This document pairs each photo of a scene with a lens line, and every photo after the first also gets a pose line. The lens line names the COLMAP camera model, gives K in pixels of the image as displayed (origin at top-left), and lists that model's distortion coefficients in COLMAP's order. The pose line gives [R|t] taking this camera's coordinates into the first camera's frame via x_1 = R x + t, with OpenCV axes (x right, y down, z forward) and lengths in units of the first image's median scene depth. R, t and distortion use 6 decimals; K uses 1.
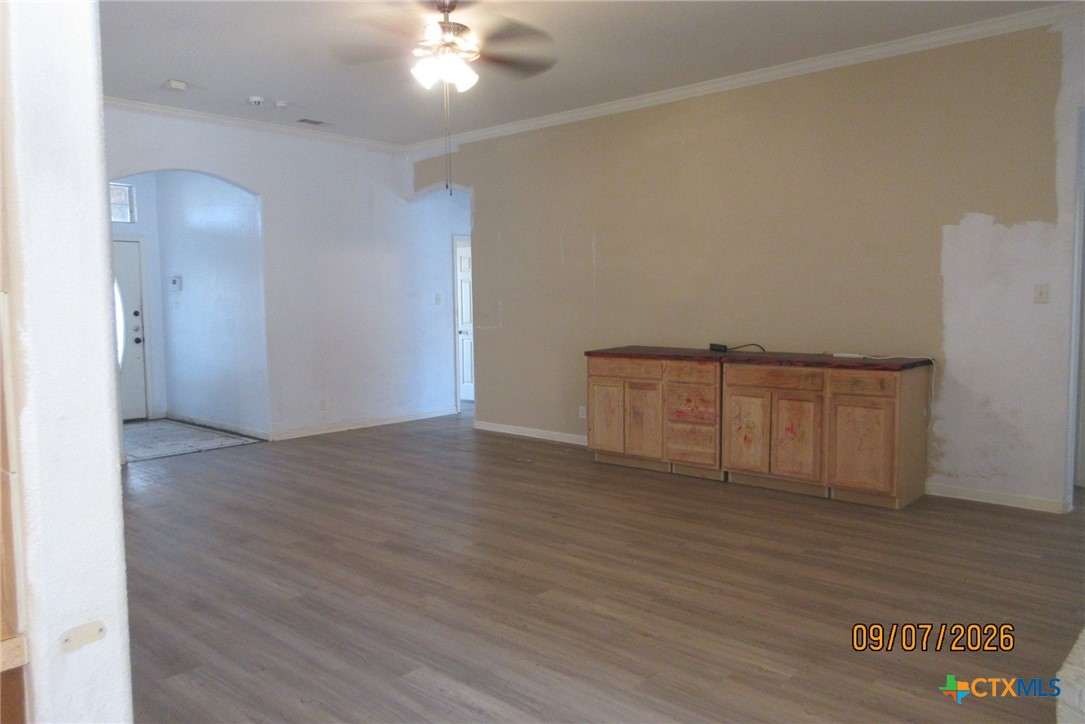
lens RADIAL K [[804.2, 0, 539.8], [0, 804.2, 358.4], [0, 0, 1]] dist [-0.012707, 0.018291]
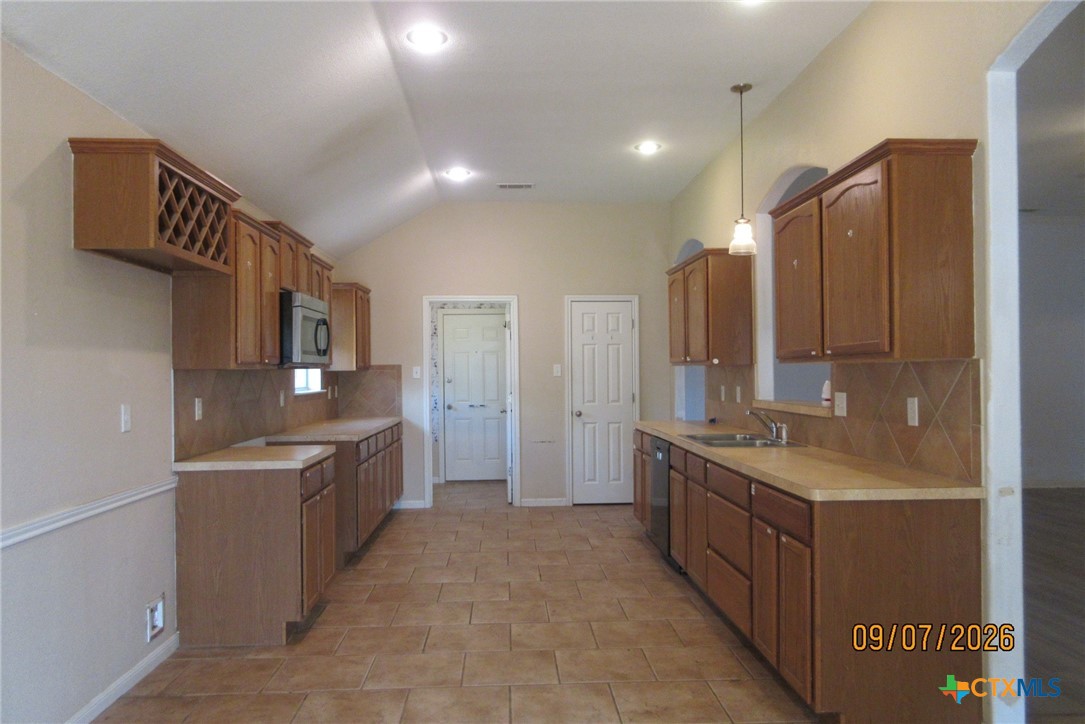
lens RADIAL K [[804.2, 0, 542.7], [0, 804.2, 362.9], [0, 0, 1]] dist [-0.012707, 0.018291]
pose [[0.714887, 0.005574, -0.699217, 0.039505], [-0.058615, 0.996926, -0.051981, 0.037693], [0.696778, 0.078146, 0.713017, -0.459666]]
